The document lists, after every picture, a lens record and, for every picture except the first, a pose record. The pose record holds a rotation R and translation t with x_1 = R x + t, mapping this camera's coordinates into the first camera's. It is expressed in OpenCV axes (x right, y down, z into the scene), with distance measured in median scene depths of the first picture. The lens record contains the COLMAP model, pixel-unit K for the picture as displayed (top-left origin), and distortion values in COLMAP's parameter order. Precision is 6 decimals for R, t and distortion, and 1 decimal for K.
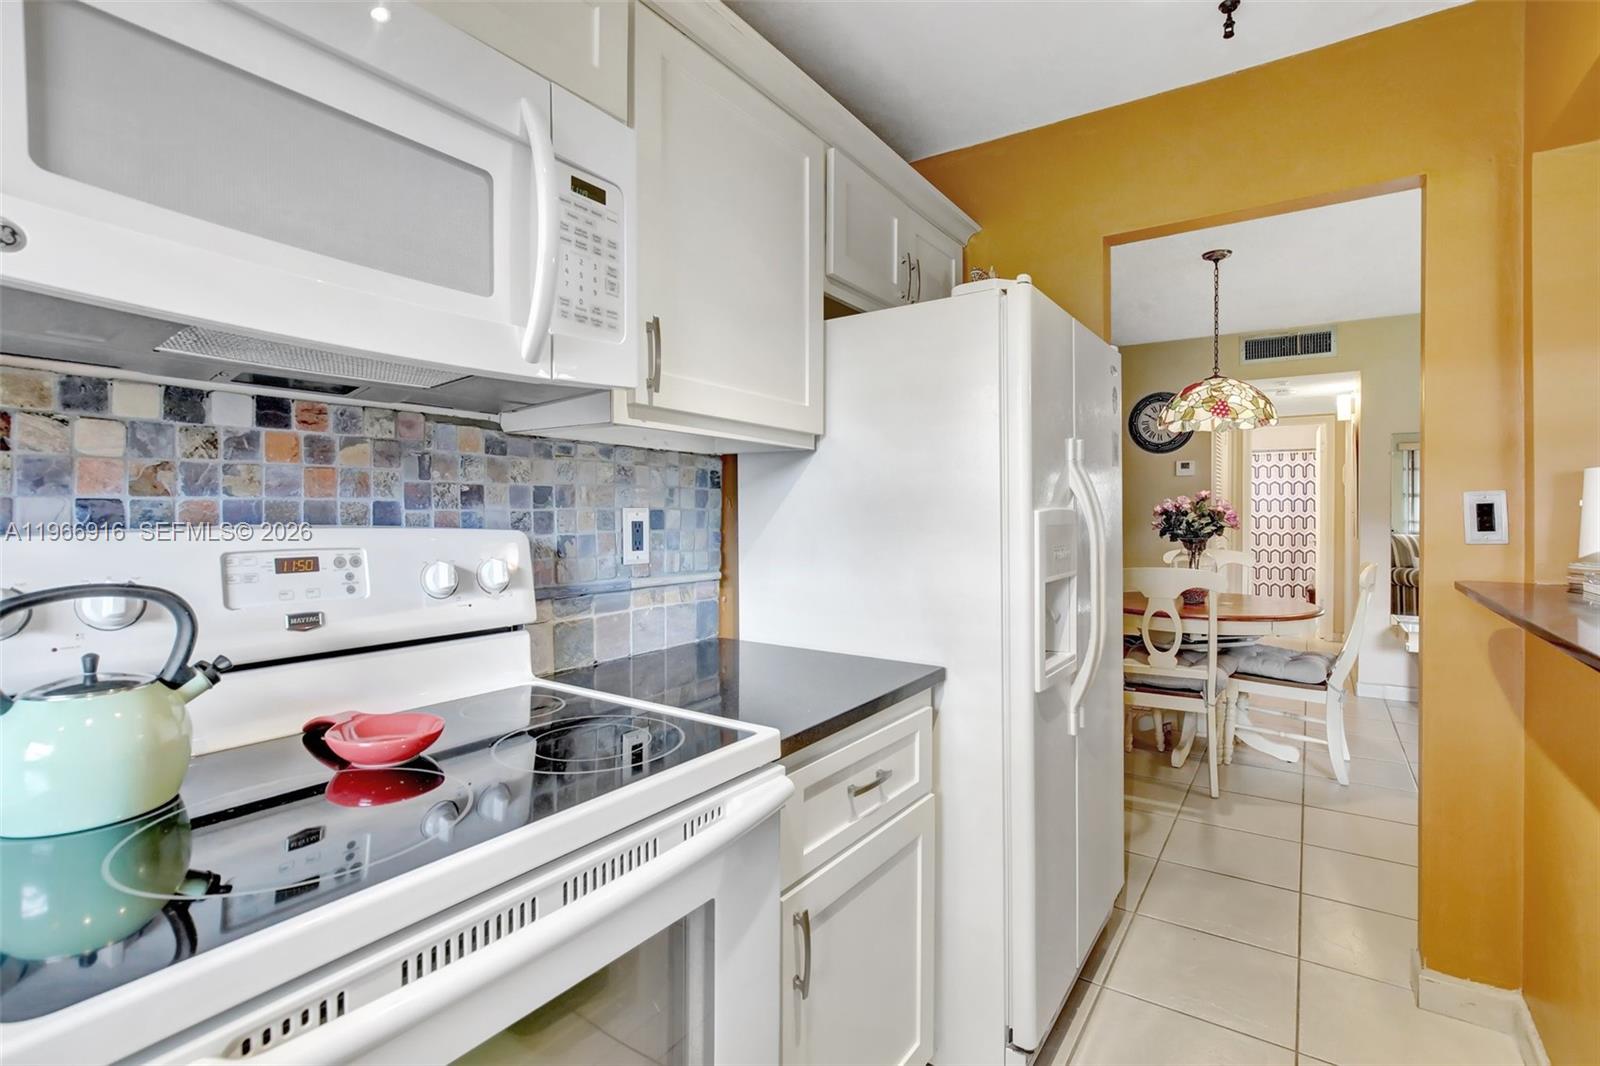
lens RADIAL K [[743.1, 0, 808.6], [0, 743.1, 518.3], [0, 0, 1]] dist [-0.014802, 0.005515]
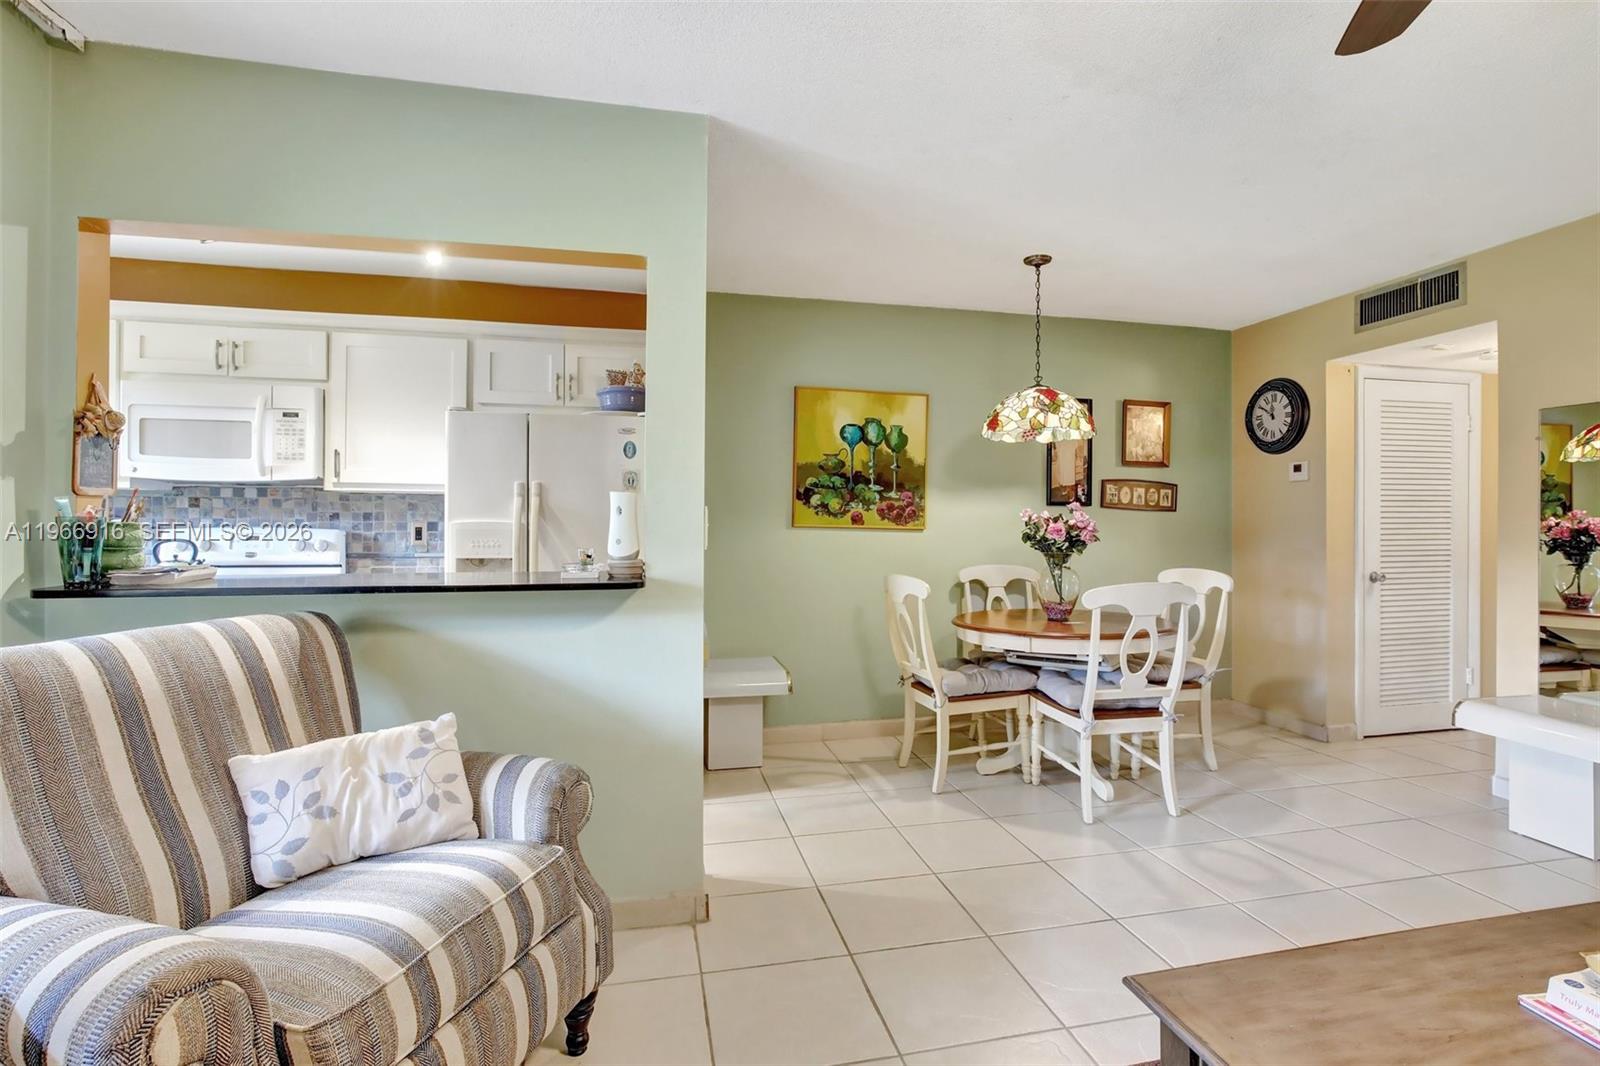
lens RADIAL K [[743.1, 0, 809.7], [0, 743.1, 527.0], [0, 0, 1]] dist [-0.014802, 0.005515]
pose [[0.723730, 0.005685, -0.690059, 2.229429], [-0.009522, 0.999953, -0.001750, -0.003883], [0.690017, 0.007837, 0.723751, 0.200066]]
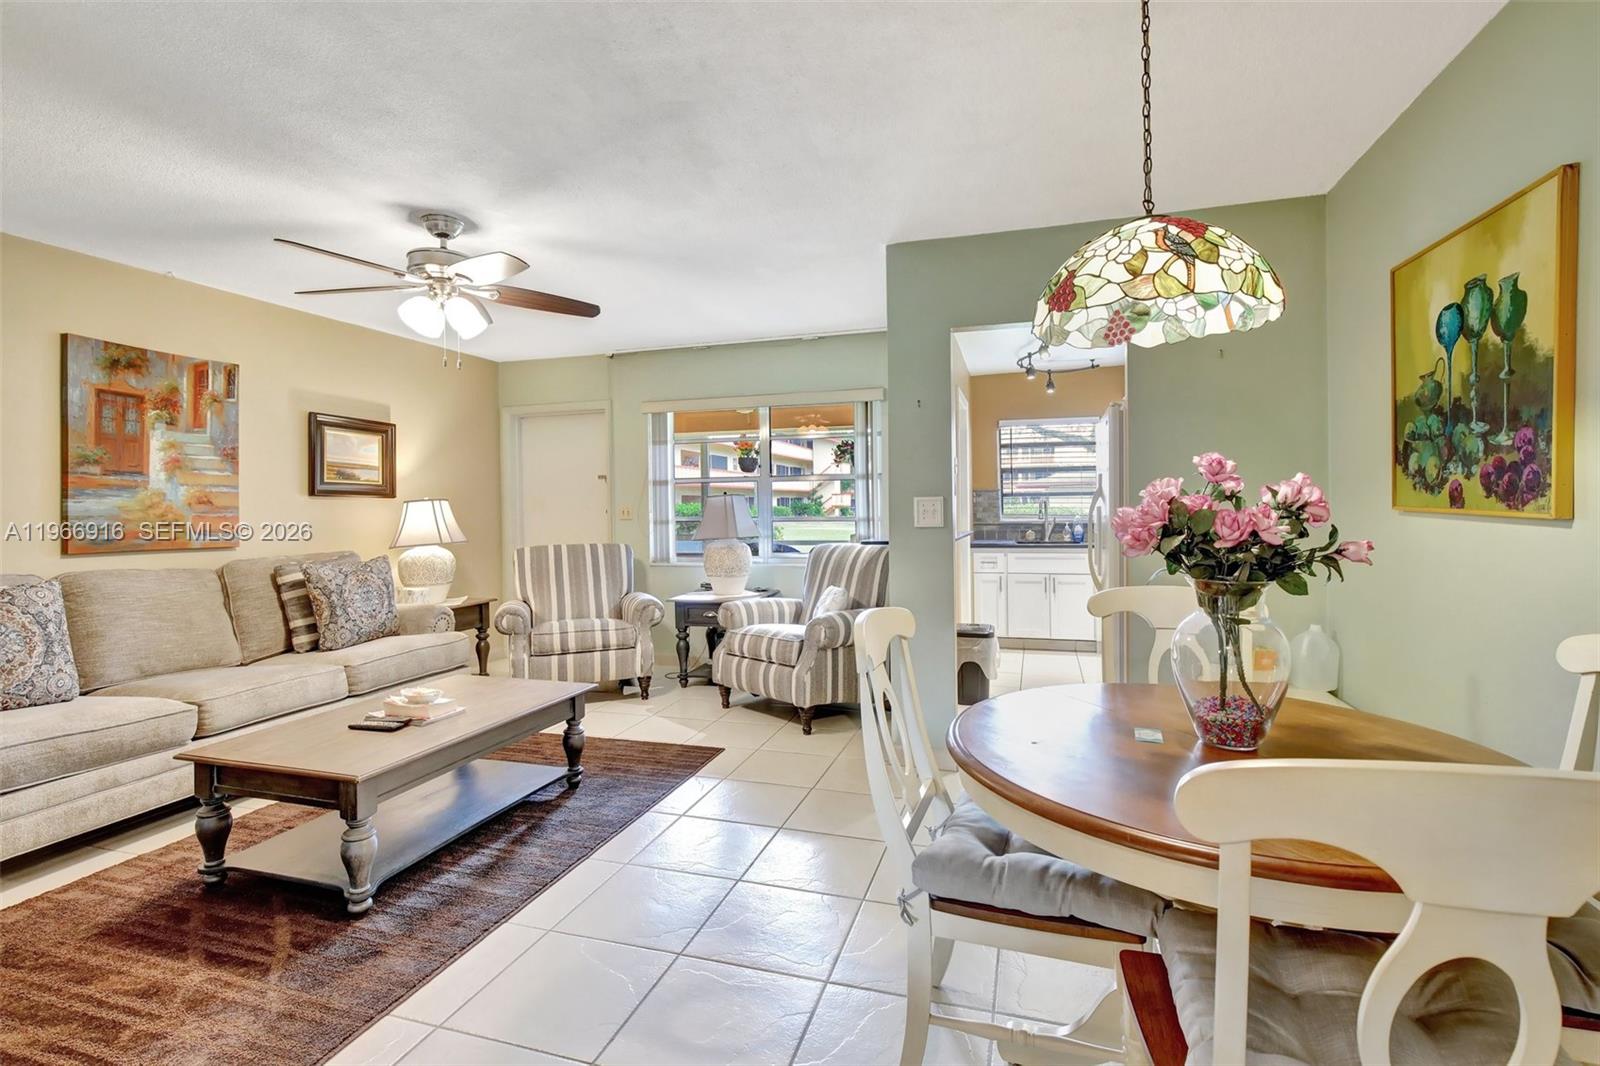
lens RADIAL K [[743.1, 0, 822.1], [0, 743.1, 500.4], [0, 0, 1]] dist [-0.014802, 0.005515]
pose [[-0.949332, 0.005475, -0.314227, 1.979389], [0.005889, 0.999983, -0.000369, -0.036086], [0.314219, -0.002201, -0.949348, 3.042267]]
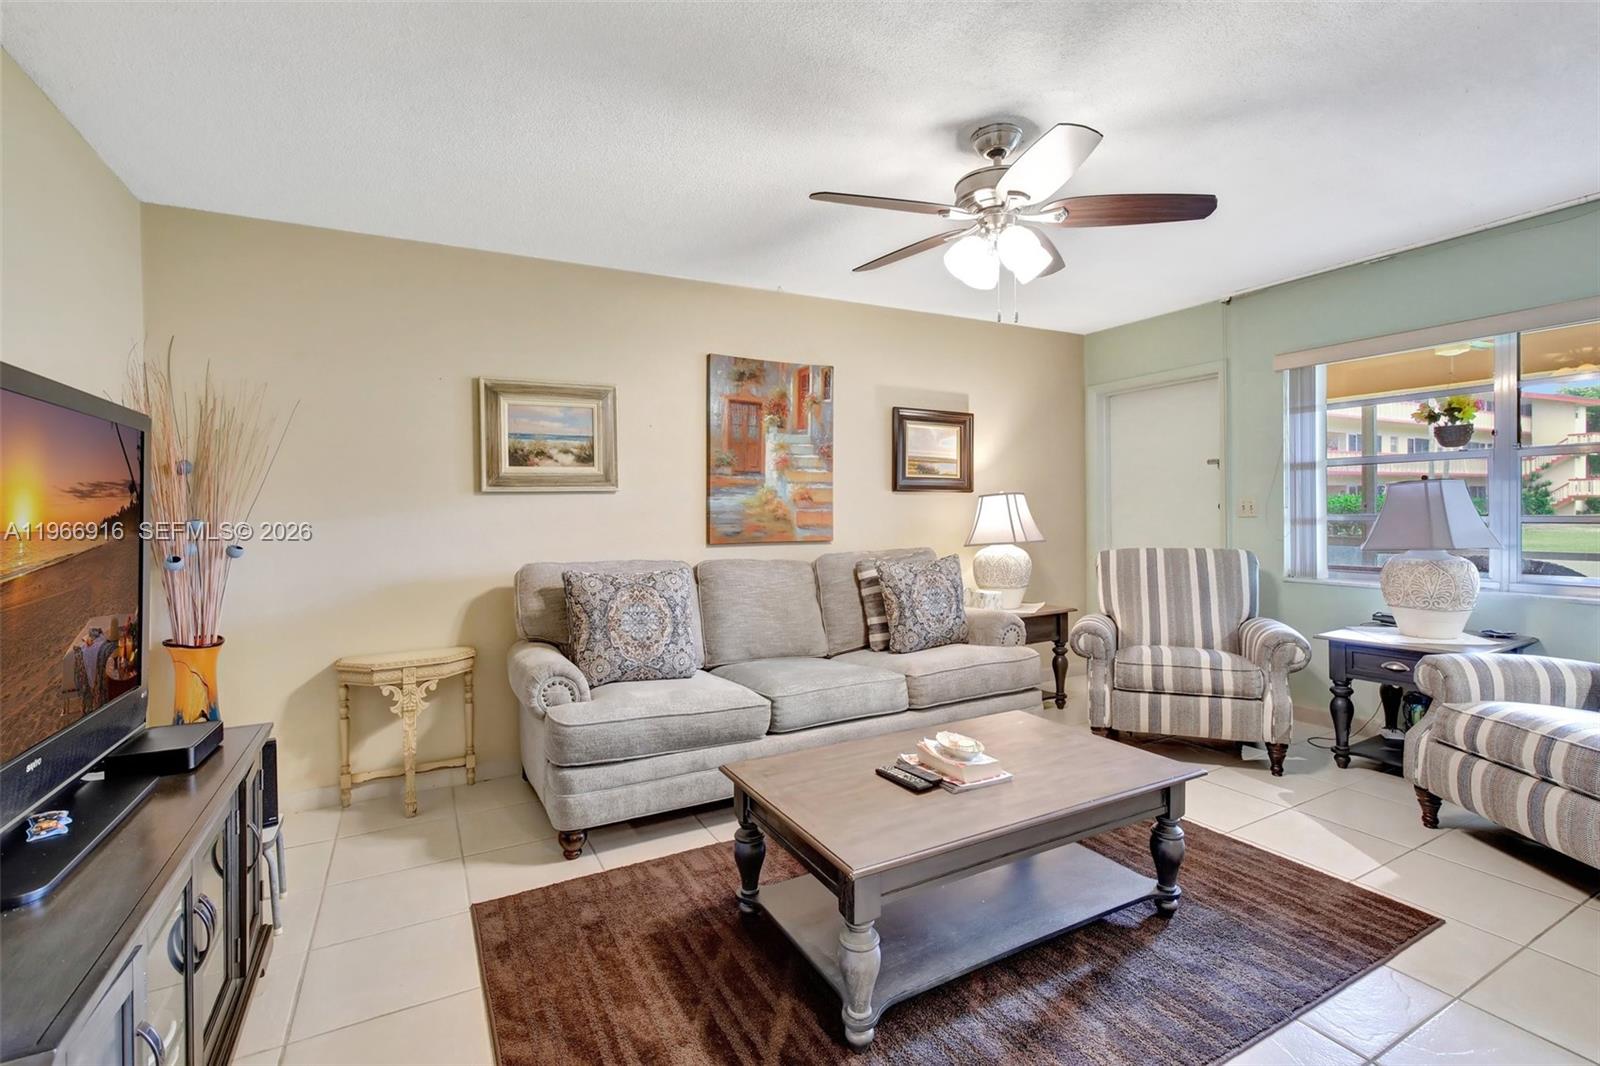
lens RADIAL K [[743.1, 0, 799.5], [0, 743.1, 534.2], [0, 0, 1]] dist [-0.014802, 0.005515]
pose [[-0.890268, -0.005551, 0.455402, 1.976874], [0.016384, 0.998888, 0.044205, -0.033016], [-0.455141, 0.046815, -0.889188, 2.493561]]
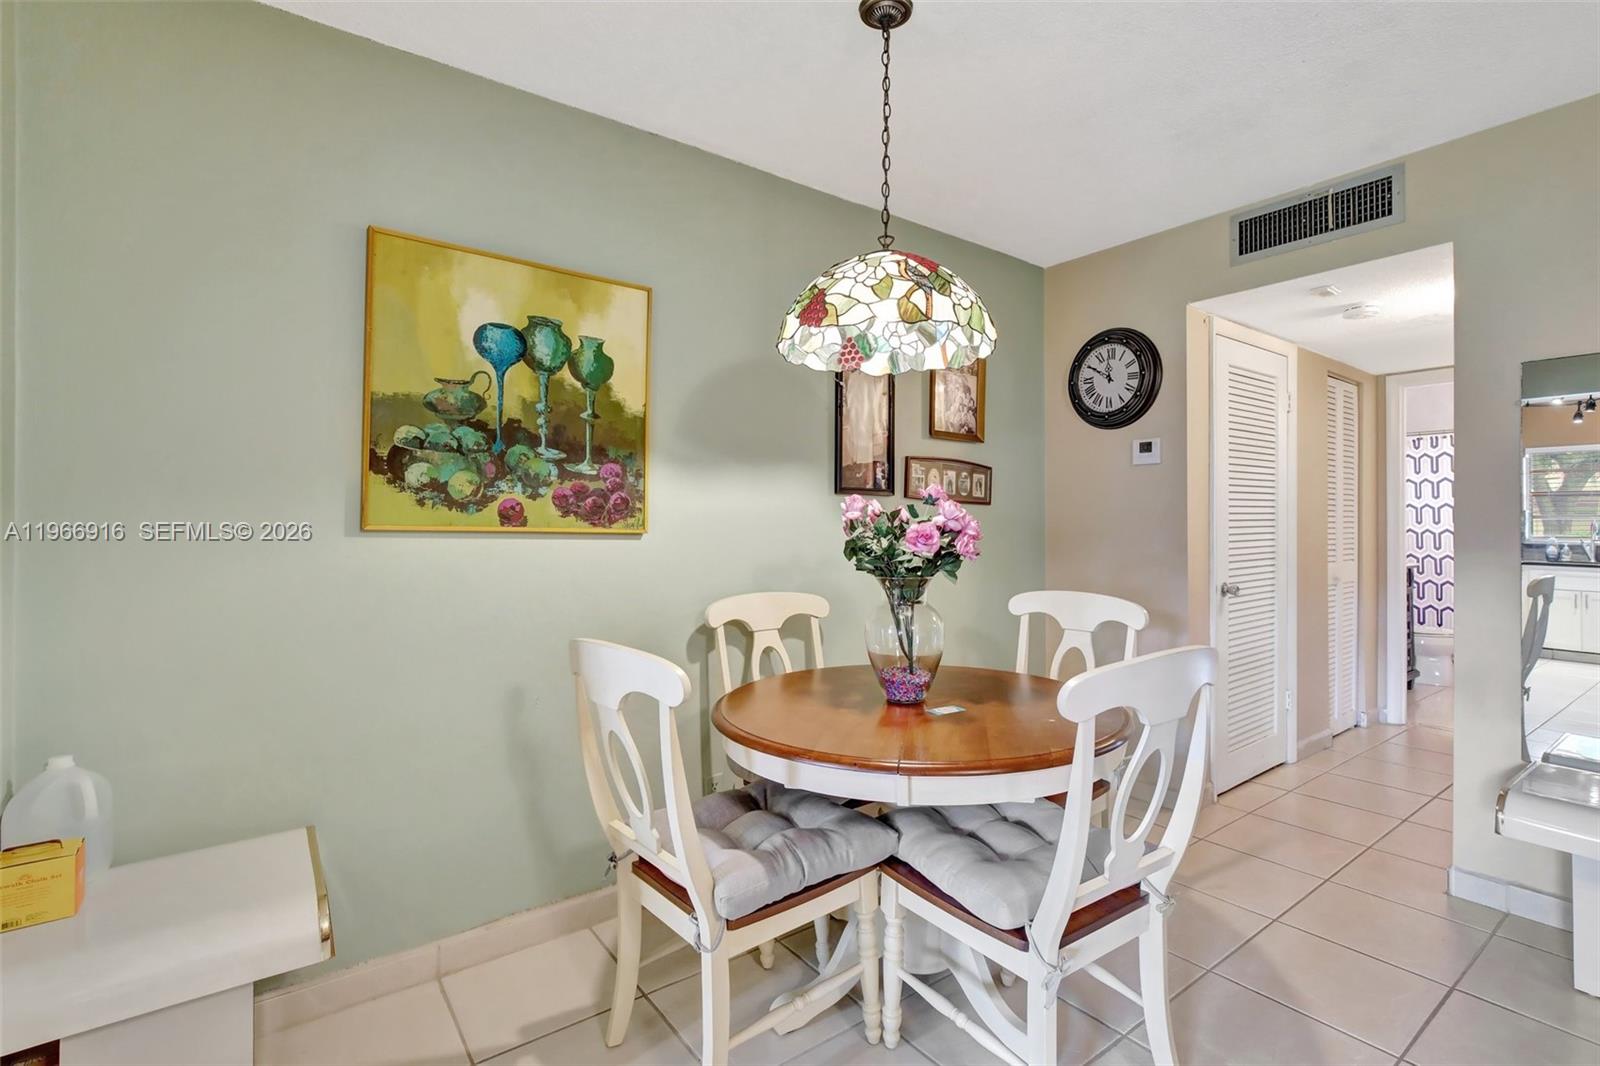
lens RADIAL K [[743.1, 0, 805.8], [0, 743.1, 521.2], [0, 0, 1]] dist [-0.014802, 0.005515]
pose [[0.943182, 0.001922, -0.332272, 1.475395], [-0.004727, 0.999960, -0.007634, -0.018483], [0.332244, 0.008771, 0.943153, 1.139050]]
